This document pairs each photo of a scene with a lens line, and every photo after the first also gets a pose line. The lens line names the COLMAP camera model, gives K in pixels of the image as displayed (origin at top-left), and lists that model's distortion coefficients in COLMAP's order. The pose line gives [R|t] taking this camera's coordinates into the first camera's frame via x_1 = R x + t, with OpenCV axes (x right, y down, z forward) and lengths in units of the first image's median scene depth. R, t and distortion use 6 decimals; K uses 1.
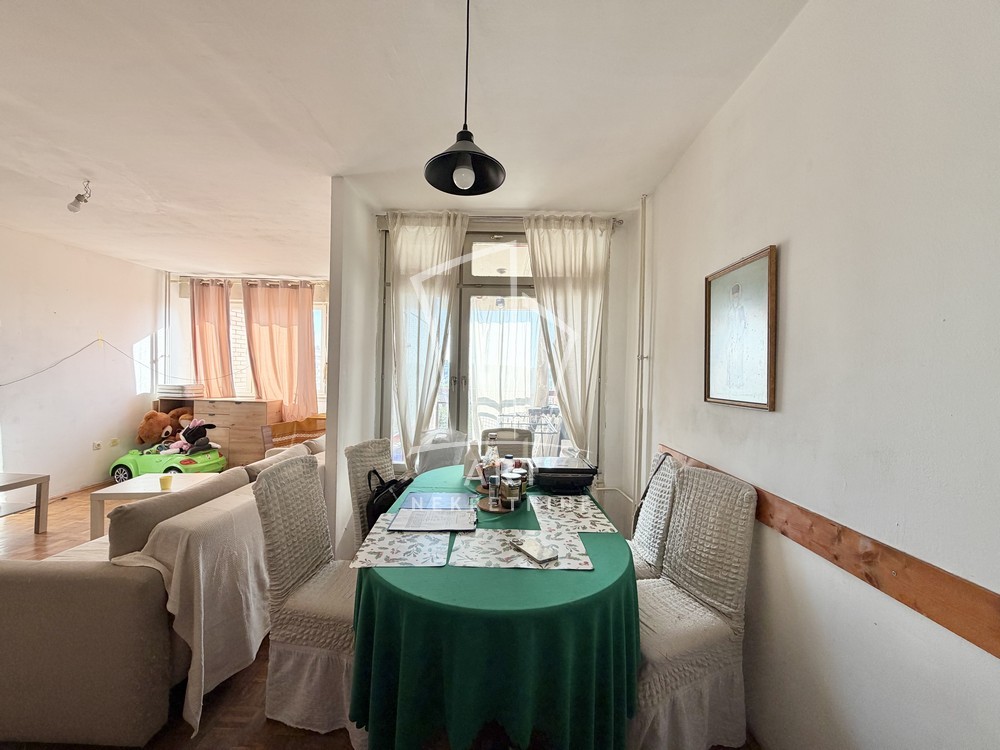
lens RADIAL K [[399.3, 0, 495.6], [0, 399.3, 375.5], [0, 0, 1]] dist [-0.000286, 0.000077]
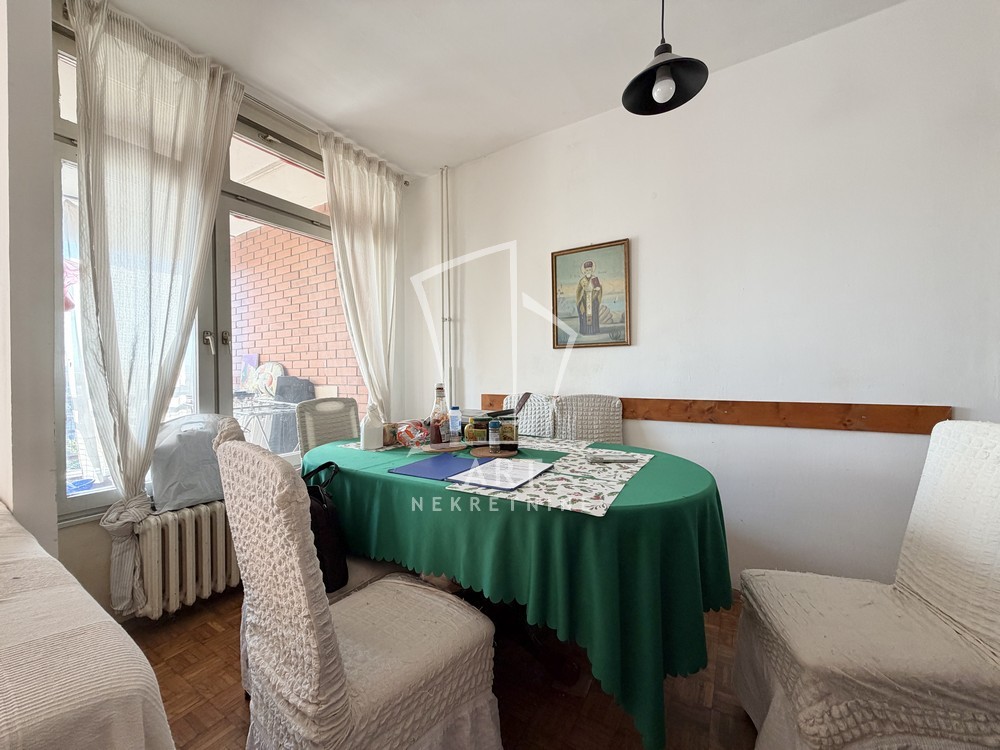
lens RADIAL K [[399.3, 0, 495.6], [0, 399.3, 375.5], [0, 0, 1]] dist [-0.000286, 0.000077]
pose [[0.521506, -0.034142, 0.852564, -0.461094], [0.024847, 0.999383, 0.024823, 0.077691], [-0.852886, 0.008239, 0.522033, 0.319716]]
